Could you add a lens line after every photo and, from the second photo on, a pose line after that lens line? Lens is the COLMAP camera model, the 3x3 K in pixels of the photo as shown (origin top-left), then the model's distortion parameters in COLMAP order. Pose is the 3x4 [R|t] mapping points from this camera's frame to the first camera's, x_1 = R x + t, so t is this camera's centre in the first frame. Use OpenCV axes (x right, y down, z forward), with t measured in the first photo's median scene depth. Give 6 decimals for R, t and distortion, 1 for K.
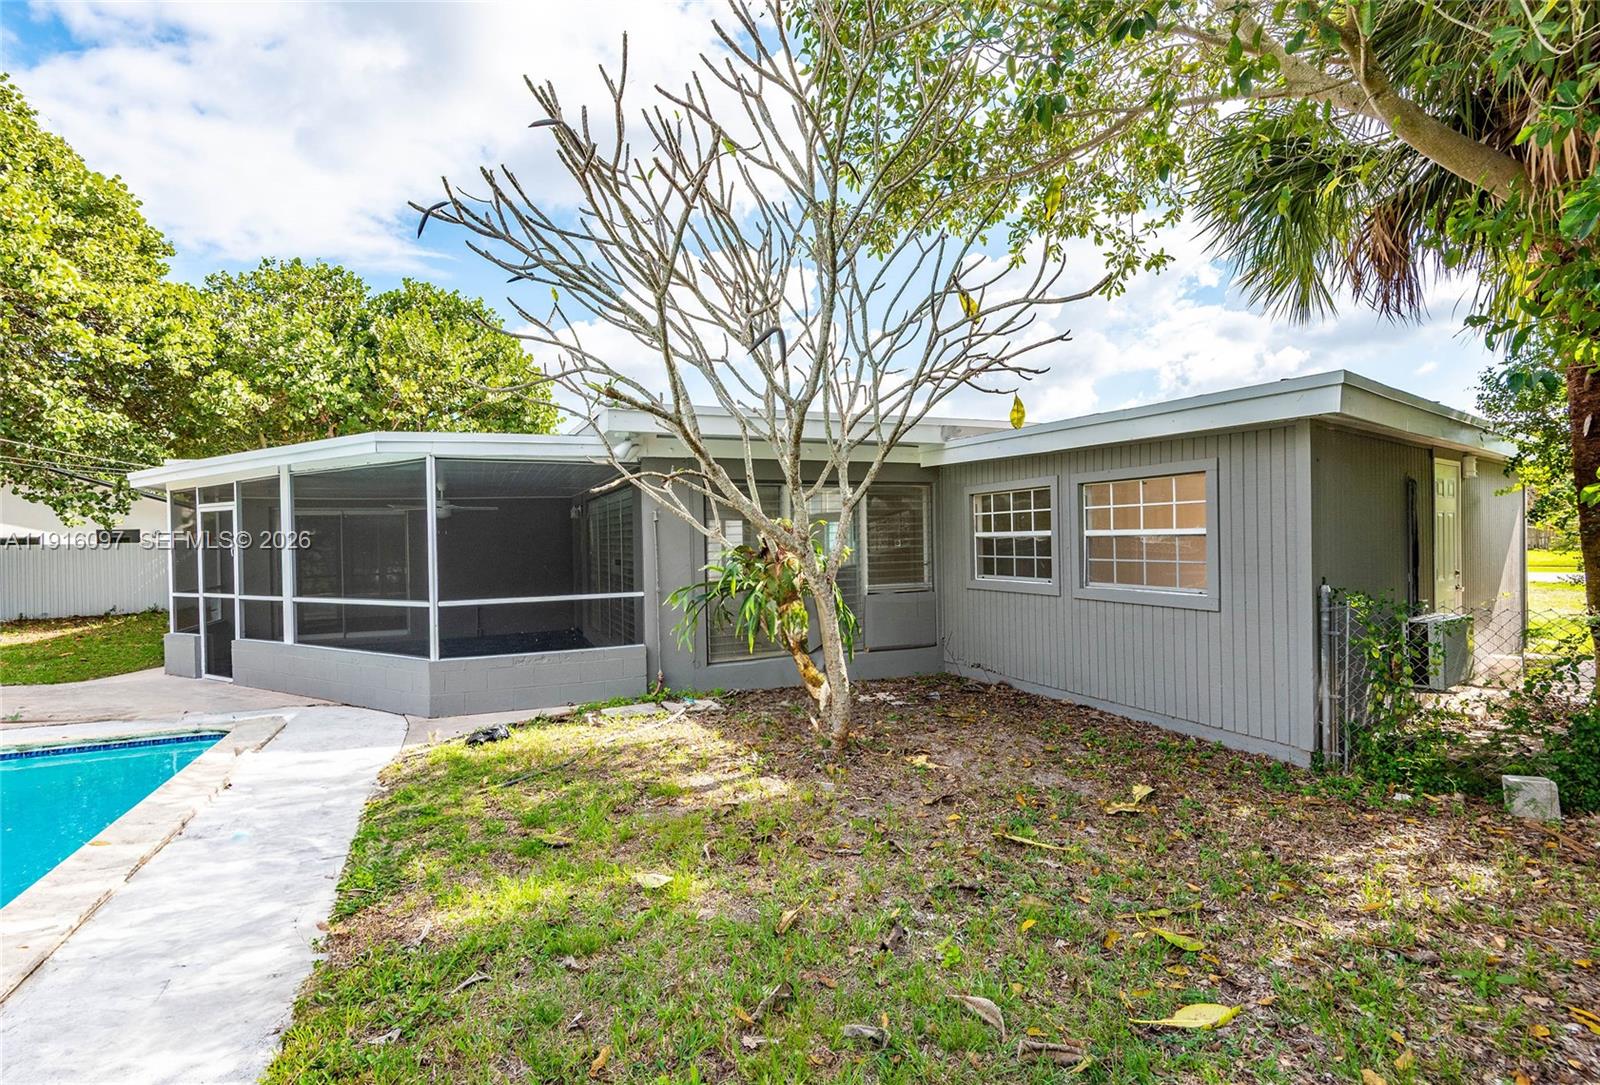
lens RADIAL K [[739.2, 0, 807.8], [0, 739.2, 543.4], [0, 0, 1]] dist [0.032003, -0.020767]
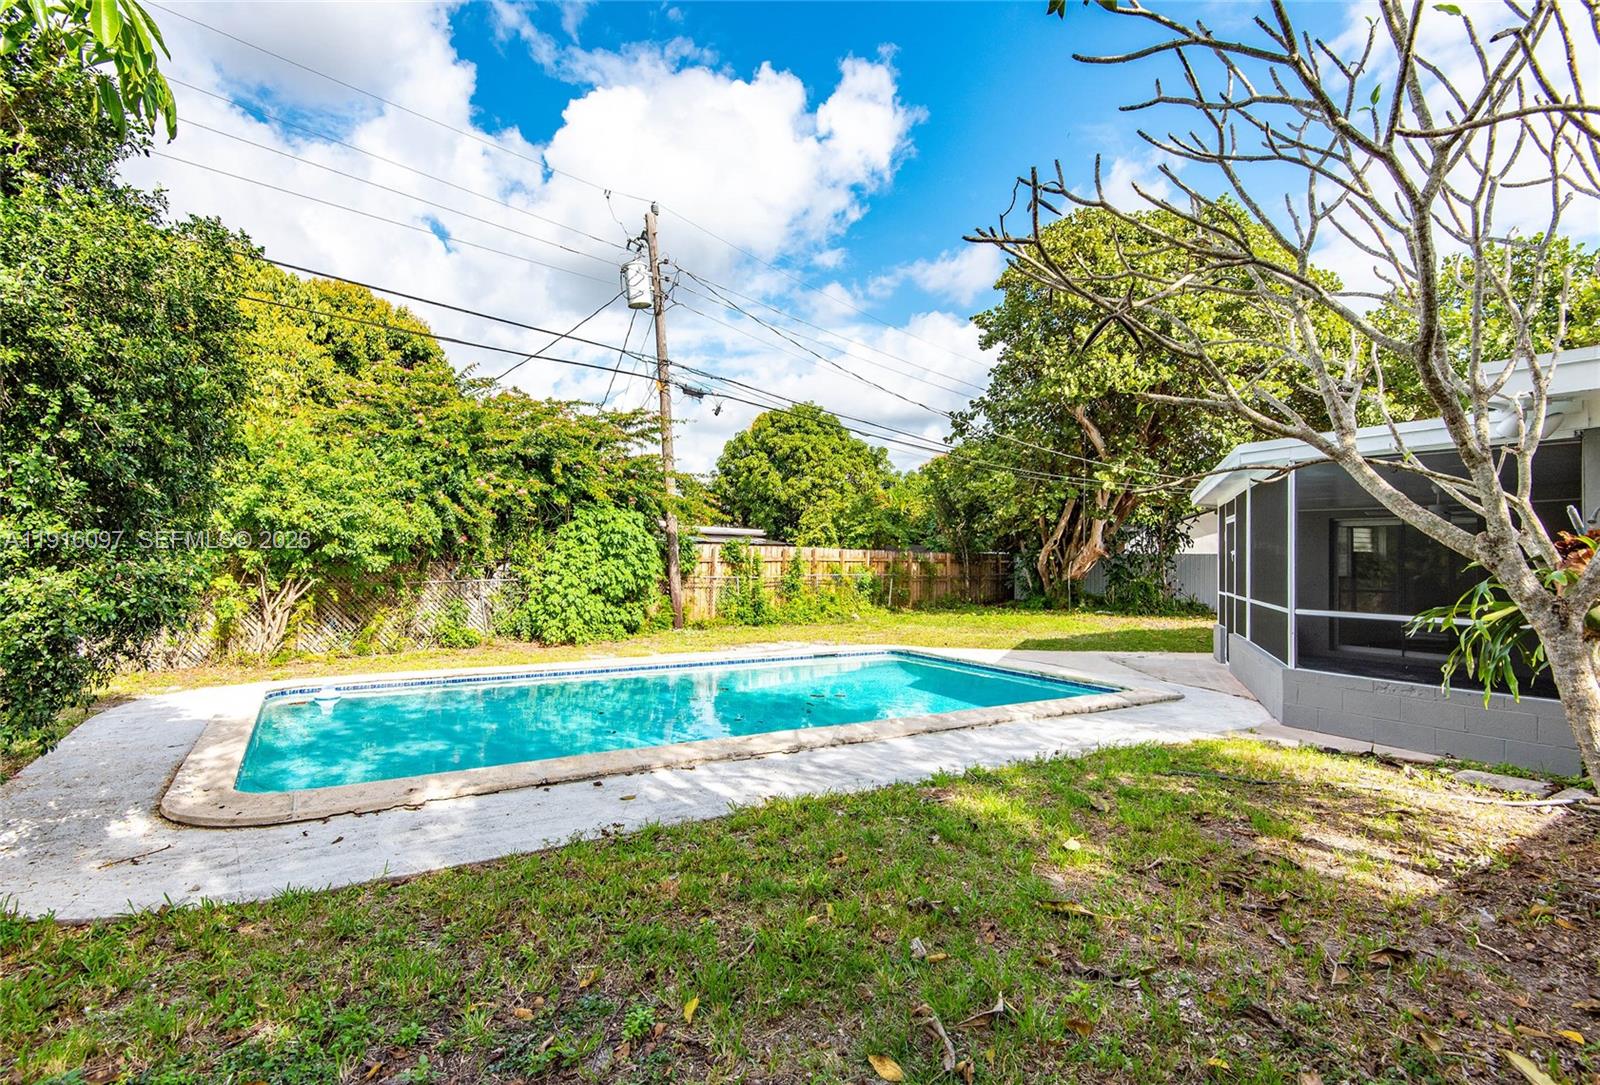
lens RADIAL K [[739.2, 0, 807.8], [0, 739.2, 543.4], [0, 0, 1]] dist [0.032003, -0.020767]
pose [[0.181139, 0.002272, -0.983455, 0.469517], [-0.016829, 0.999858, -0.000789, 0.002898], [0.983314, 0.016693, 0.181151, 0.231081]]
